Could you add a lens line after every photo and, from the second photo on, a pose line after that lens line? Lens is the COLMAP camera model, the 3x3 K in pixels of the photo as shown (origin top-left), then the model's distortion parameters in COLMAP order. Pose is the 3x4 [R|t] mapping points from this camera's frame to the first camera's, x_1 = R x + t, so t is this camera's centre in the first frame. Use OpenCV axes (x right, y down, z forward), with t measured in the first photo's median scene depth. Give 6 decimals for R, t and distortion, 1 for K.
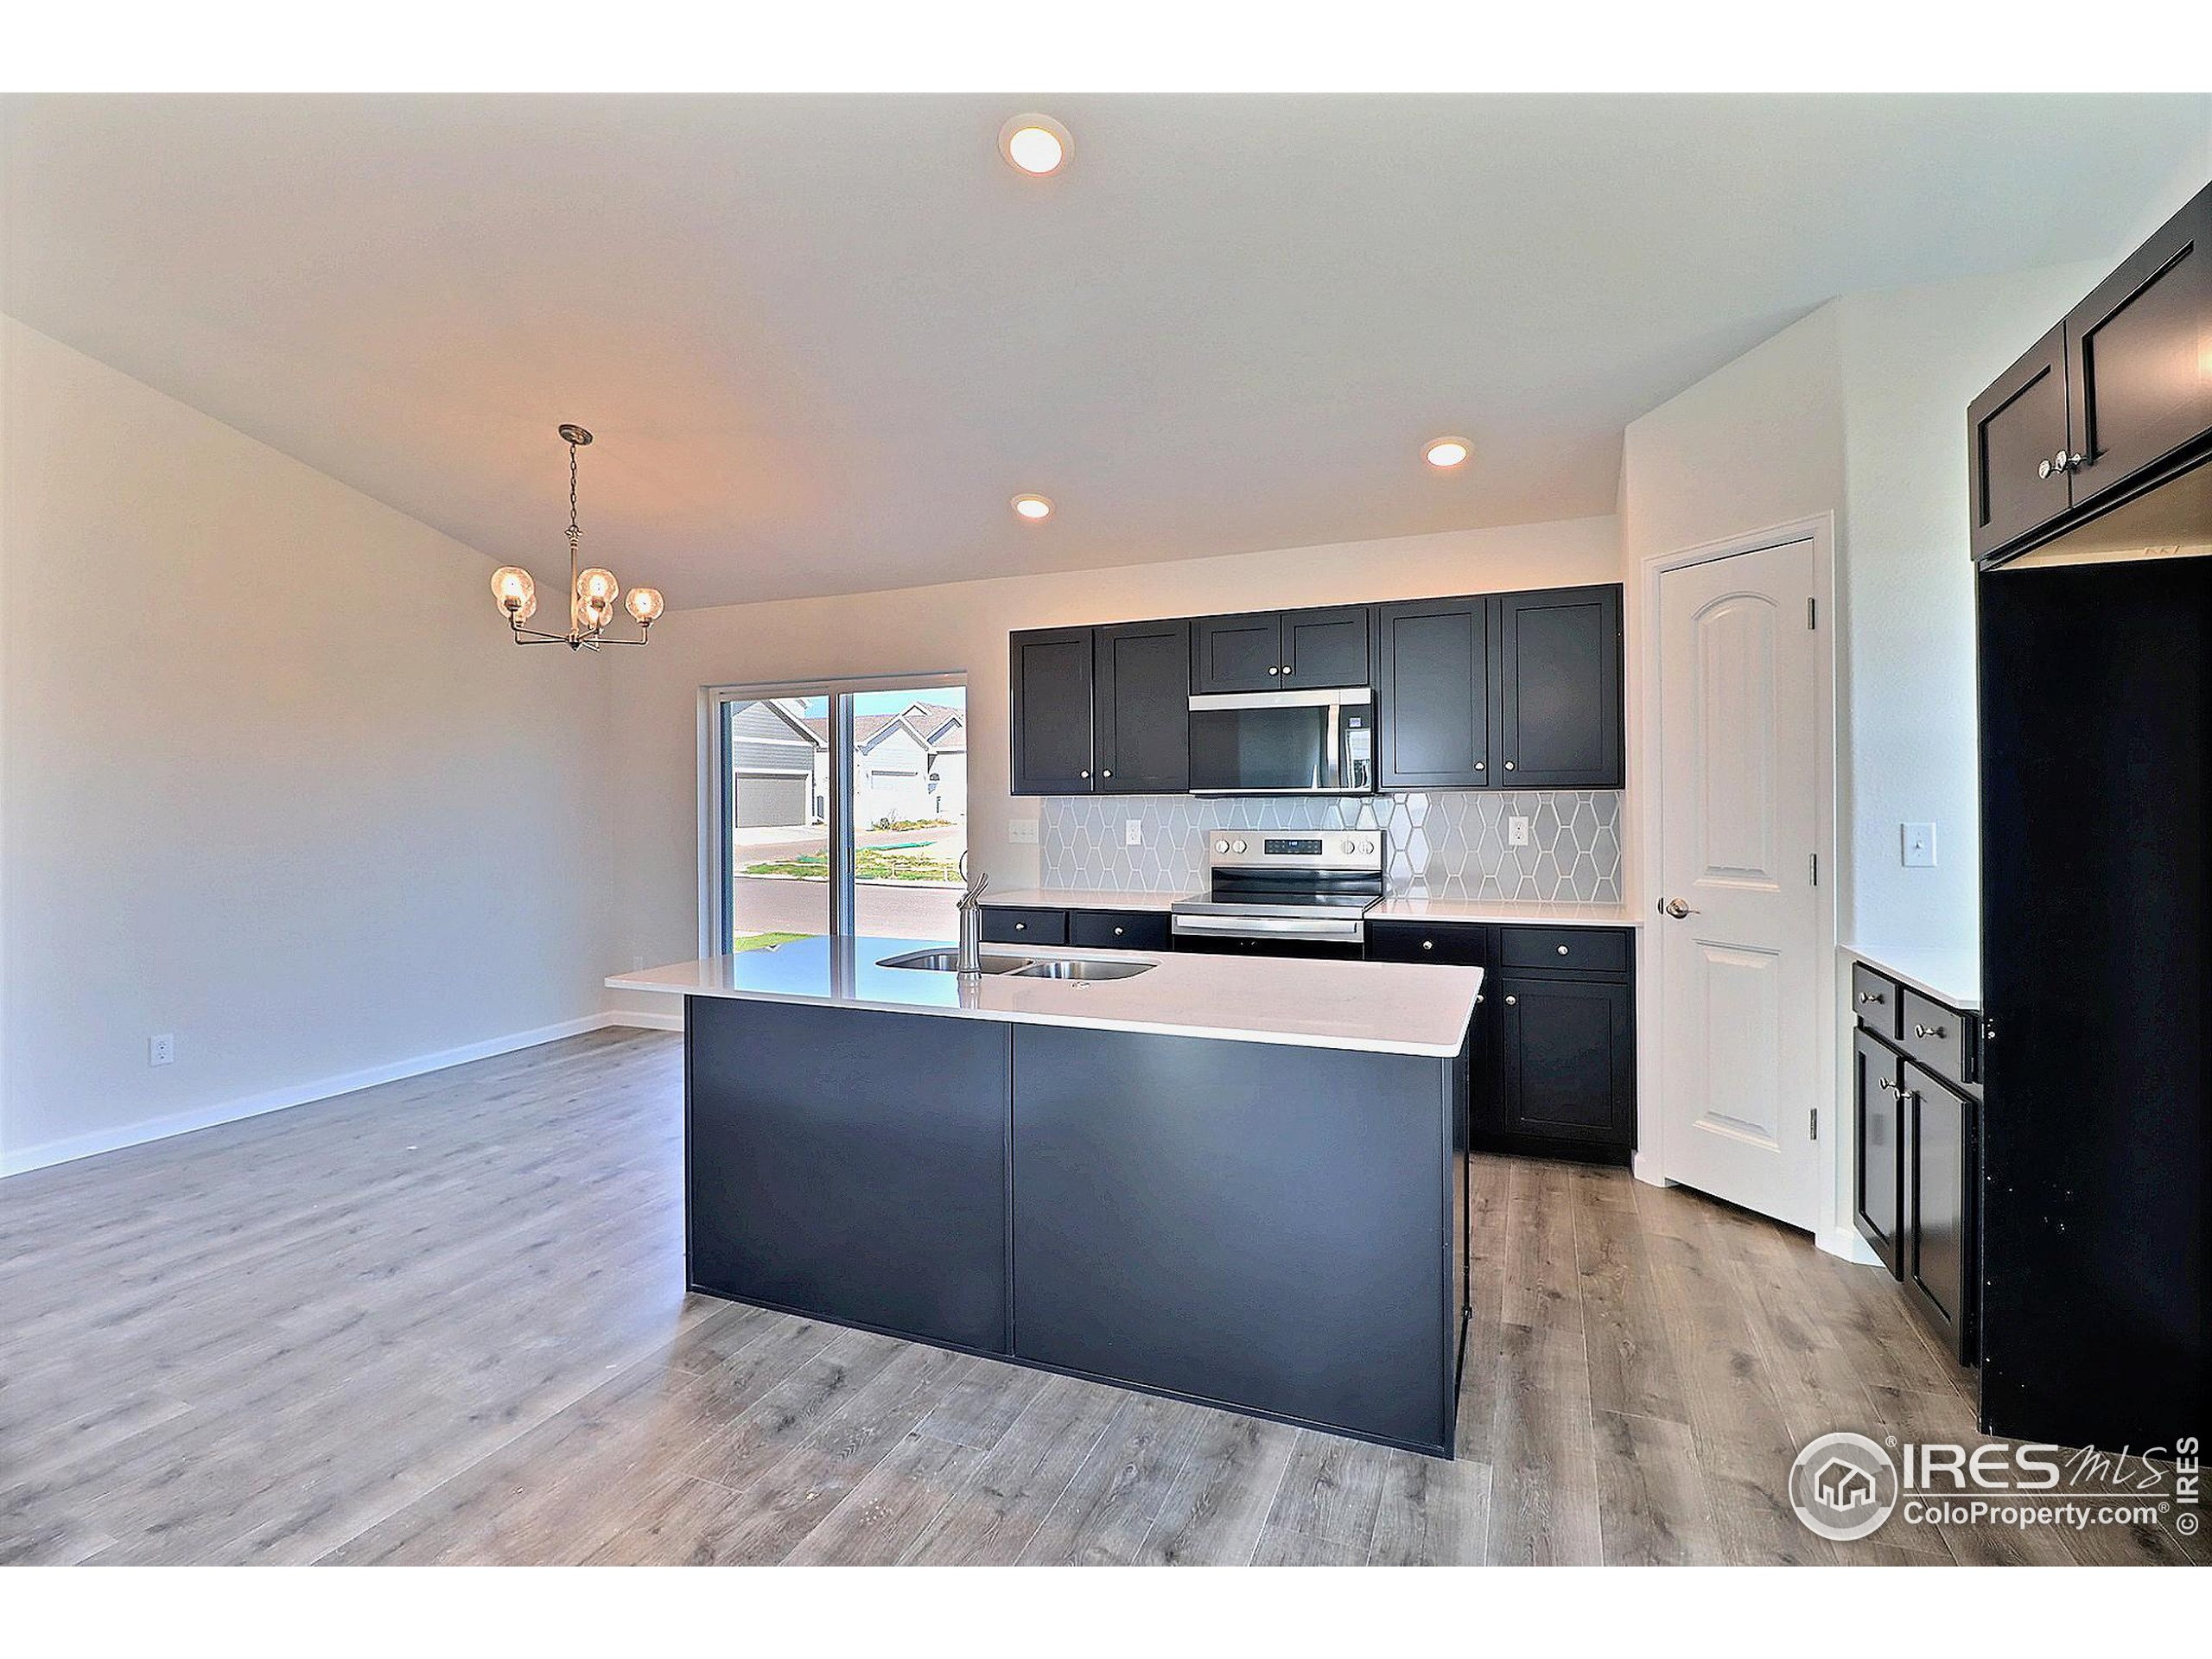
lens RADIAL K [[1031.1, 0, 1112.7], [0, 1031.1, 805.0], [0, 0, 1]] dist [-0.000861, -0.013219]
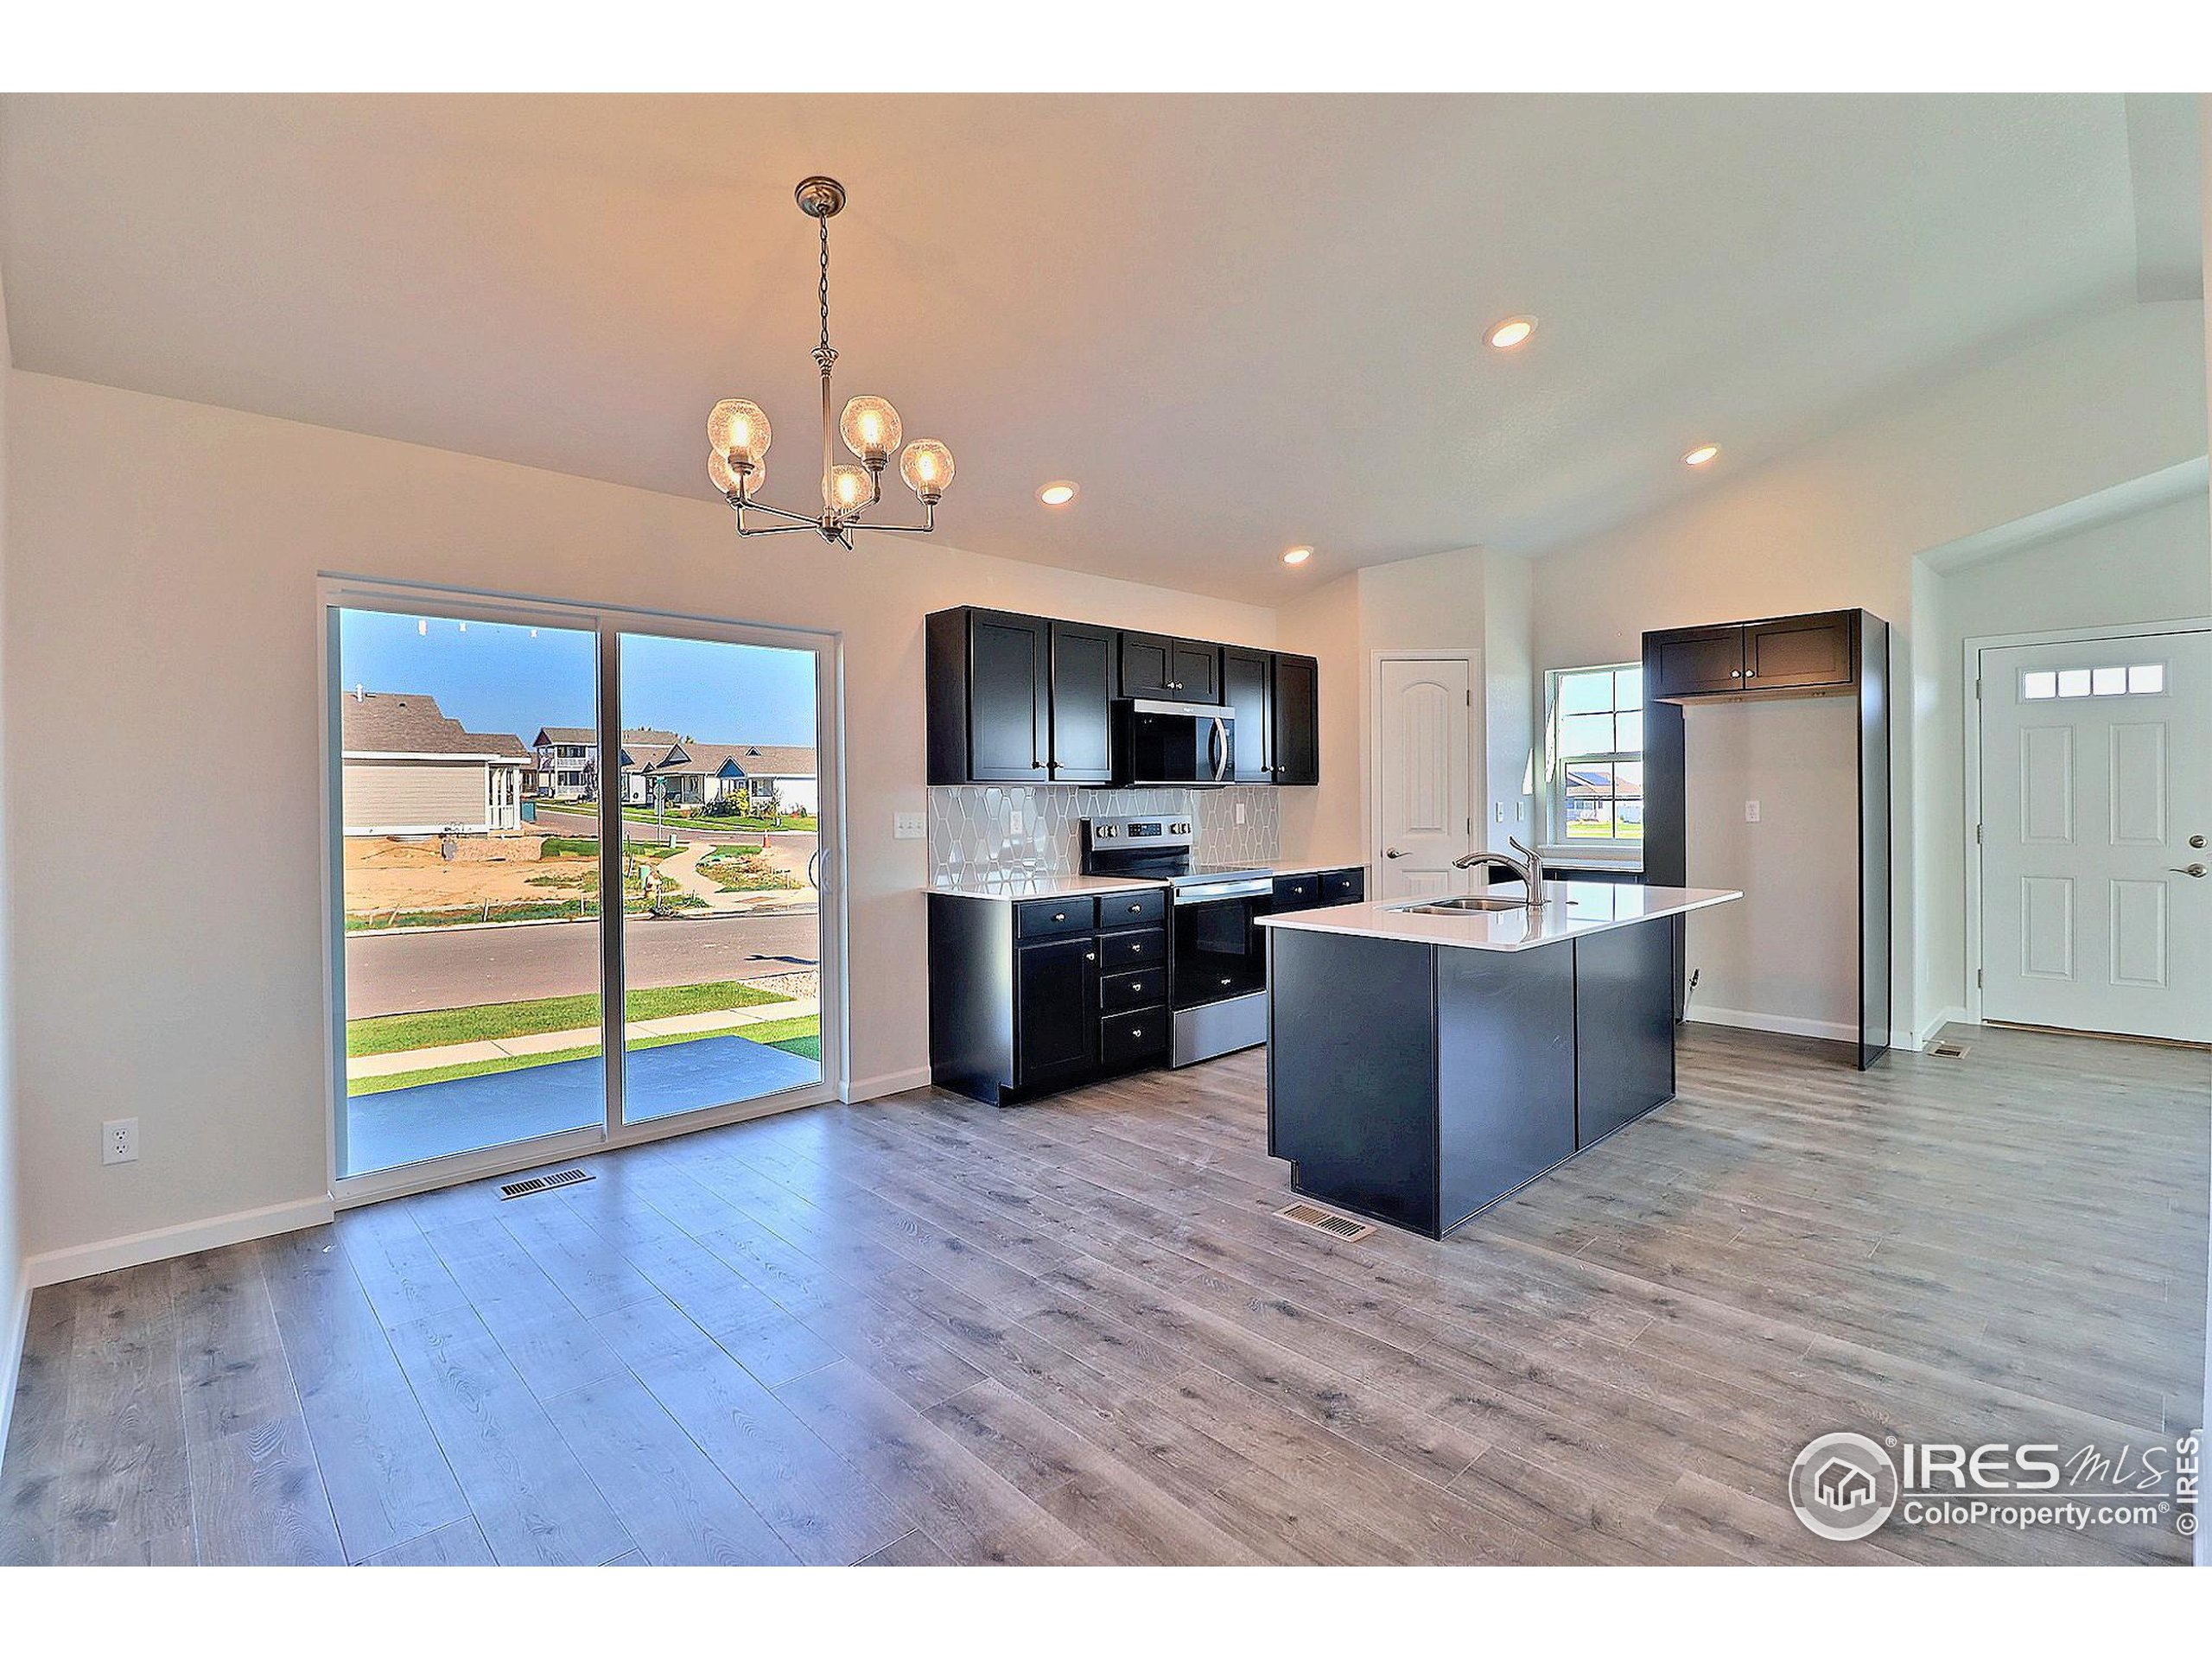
lens RADIAL K [[1031.1, 0, 1112.7], [0, 1031.1, 805.0], [0, 0, 1]] dist [-0.000861, -0.013219]
pose [[0.409278, -0.003955, 0.912401, -1.111052], [0.007537, 0.999971, 0.000954, 0.011697], [-0.912378, 0.006486, 0.409296, 0.632601]]
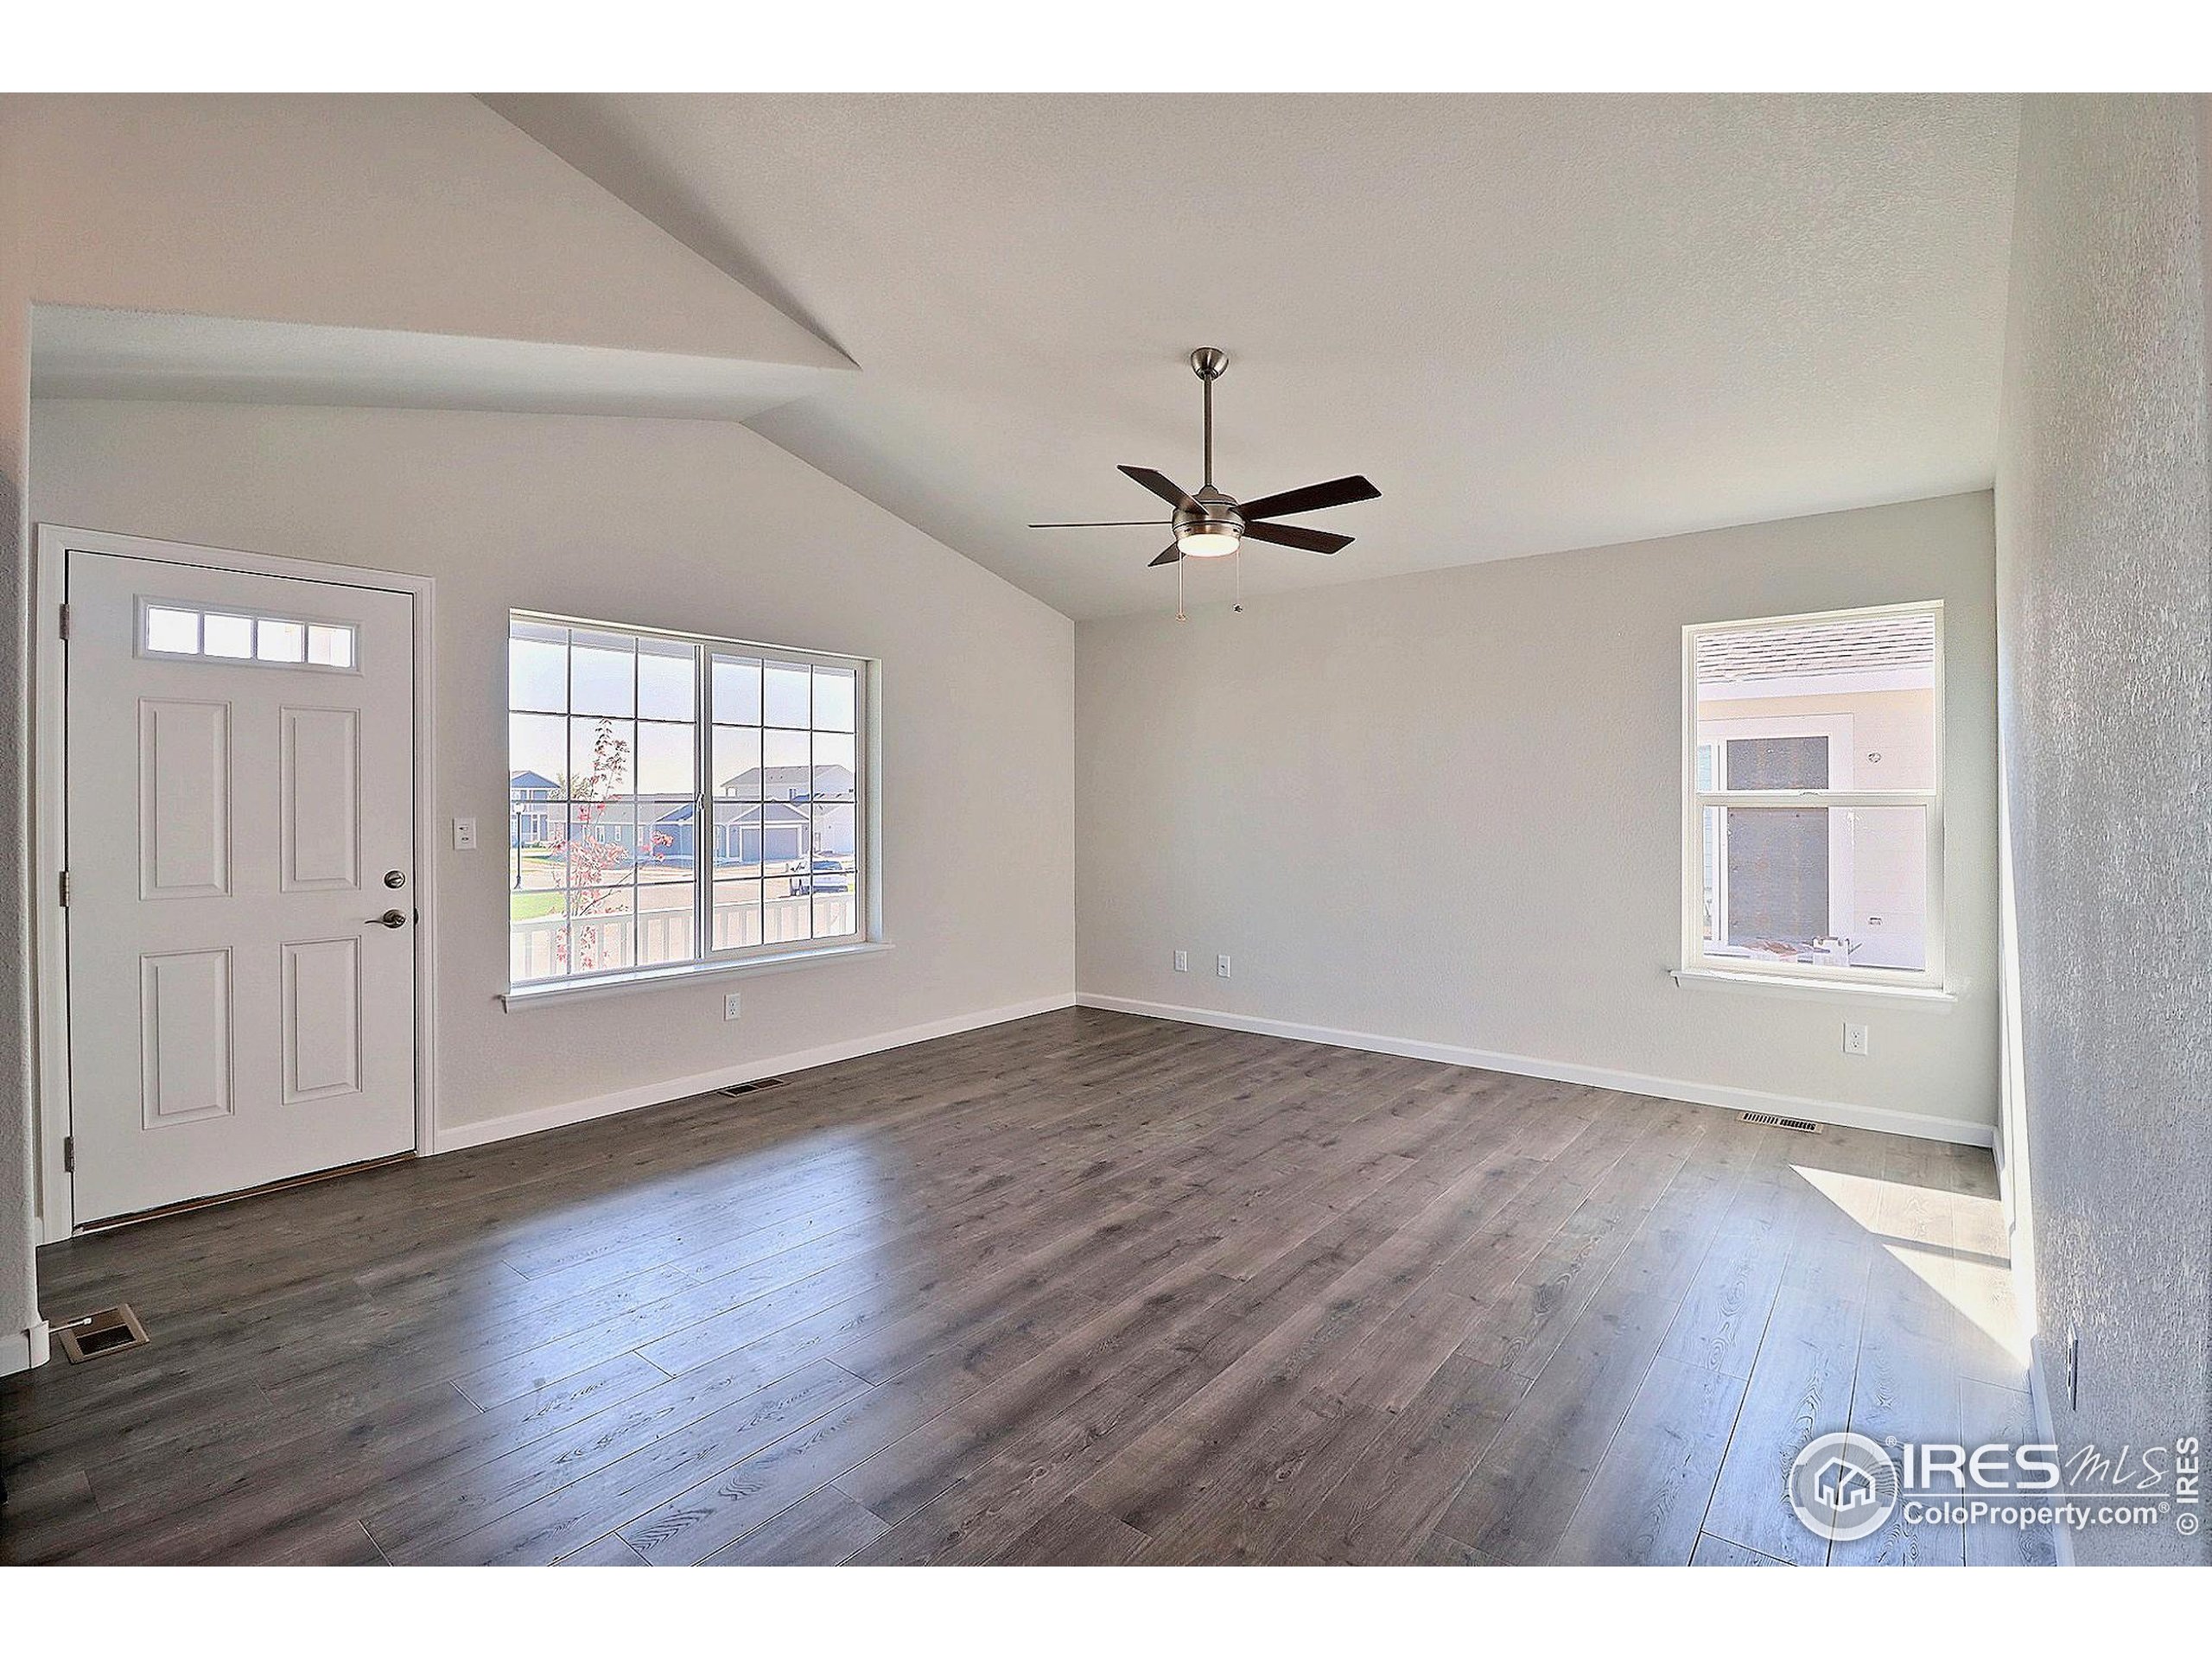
lens RADIAL K [[1031.1, 0, 1112.7], [0, 1031.1, 805.0], [0, 0, 1]] dist [-0.000861, -0.013219]
pose [[-0.959208, 0.009901, 0.282529, -0.281313], [0.011372, 0.999929, 0.003565, 0.005575], [-0.282474, 0.006632, -0.959252, 0.626945]]
